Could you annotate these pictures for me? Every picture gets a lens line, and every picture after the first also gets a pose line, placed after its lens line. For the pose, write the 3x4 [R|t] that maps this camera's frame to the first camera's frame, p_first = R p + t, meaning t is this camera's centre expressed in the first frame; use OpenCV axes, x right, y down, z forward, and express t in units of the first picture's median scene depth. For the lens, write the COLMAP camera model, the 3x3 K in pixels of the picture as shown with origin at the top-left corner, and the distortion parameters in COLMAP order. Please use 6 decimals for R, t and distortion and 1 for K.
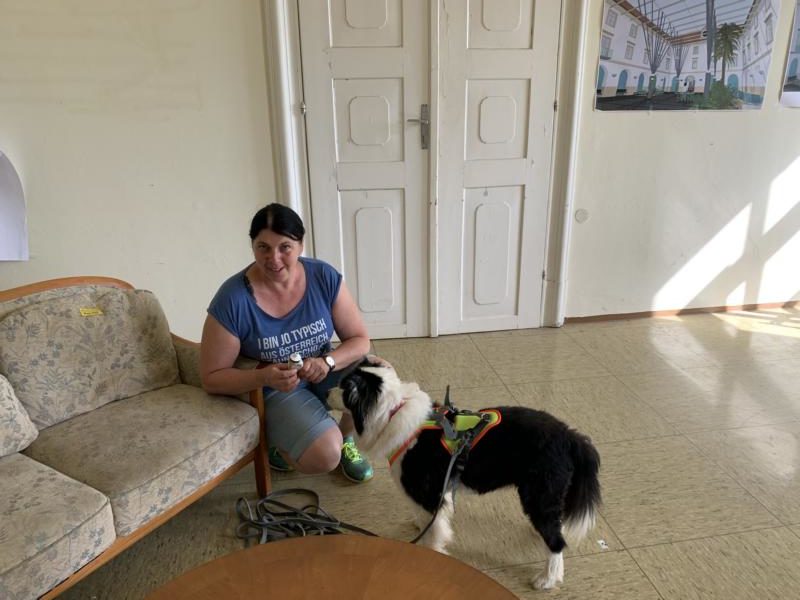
lens RADIAL K [[608.8, 0, 399.6], [0, 608.8, 298.4], [0, 0, 1]] dist [0.035696, -0.031904]
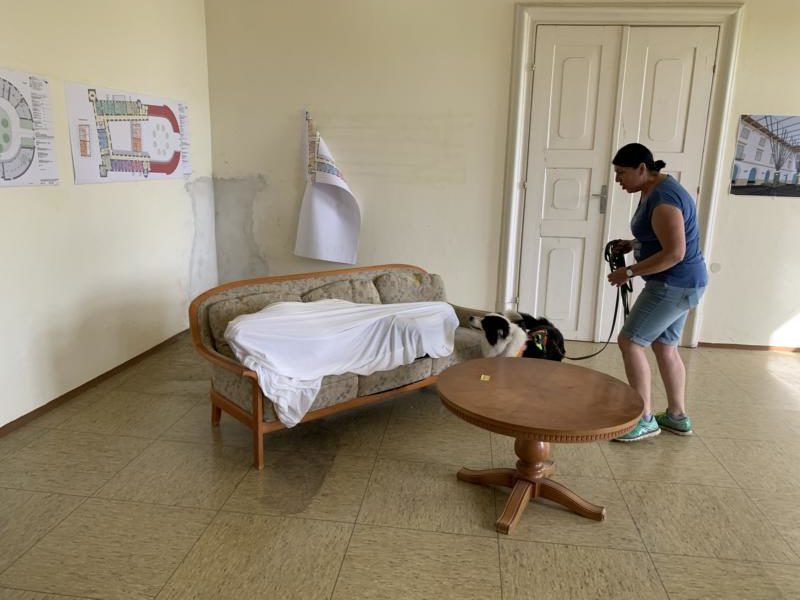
lens RADIAL K [[608.8, 0, 409.4], [0, 608.8, 314.8], [0, 0, 1]] dist [0.035696, -0.031904]
pose [[0.960803, 0.097048, -0.259691, -0.000002], [-0.121345, 0.989446, -0.079191, 0.178279], [0.249265, 0.107599, 0.962439, -0.544288]]
